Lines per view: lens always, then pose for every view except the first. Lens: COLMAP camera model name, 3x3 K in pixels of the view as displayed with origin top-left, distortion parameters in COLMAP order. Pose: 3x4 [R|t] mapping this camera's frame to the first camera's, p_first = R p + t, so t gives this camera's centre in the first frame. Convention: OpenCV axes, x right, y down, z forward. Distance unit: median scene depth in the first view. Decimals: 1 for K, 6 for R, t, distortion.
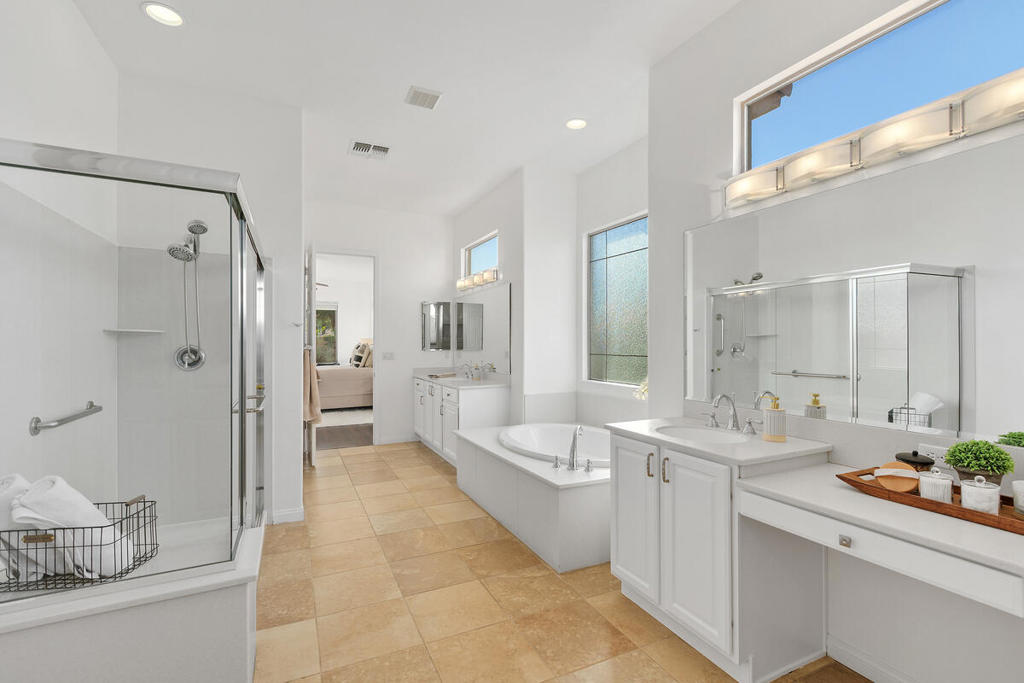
lens RADIAL K [[459.7, 0, 510.6], [0, 459.7, 345.8], [0, 0, 1]] dist [0.001519, 0.000195]
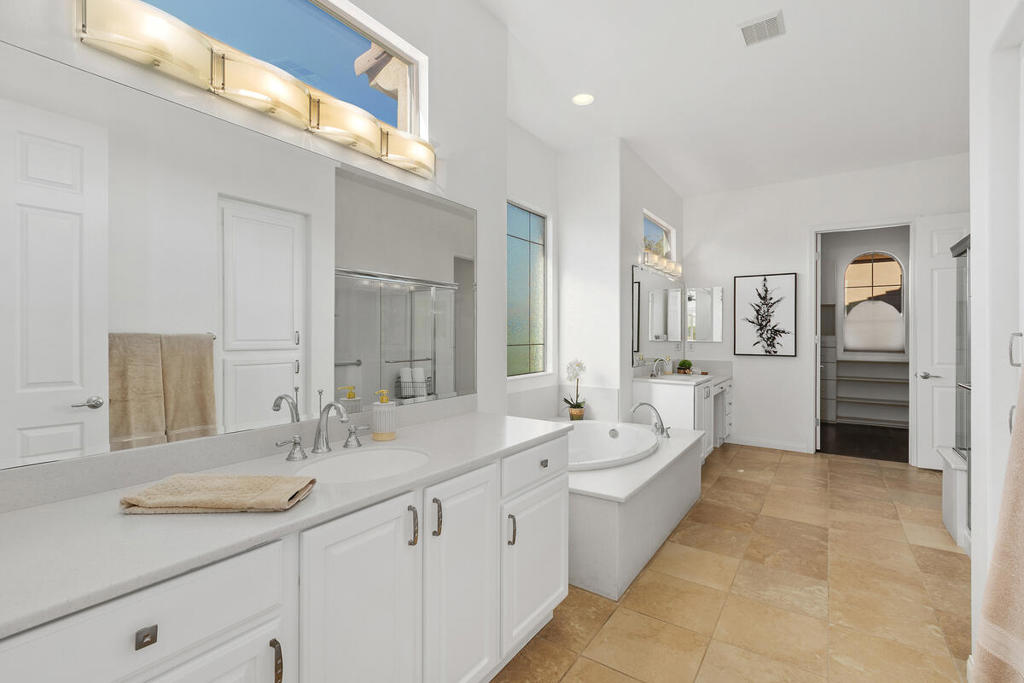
lens RADIAL K [[446.6, 0, 512.0], [0, 446.6, 341.5], [0, 0, 1]] dist [-0.000621, -0.000673]
pose [[-0.489275, -0.005902, 0.872110, -0.700683], [0.002321, 0.999965, 0.008070, -0.001157], [-0.872126, 0.005973, -0.489244, 1.874295]]
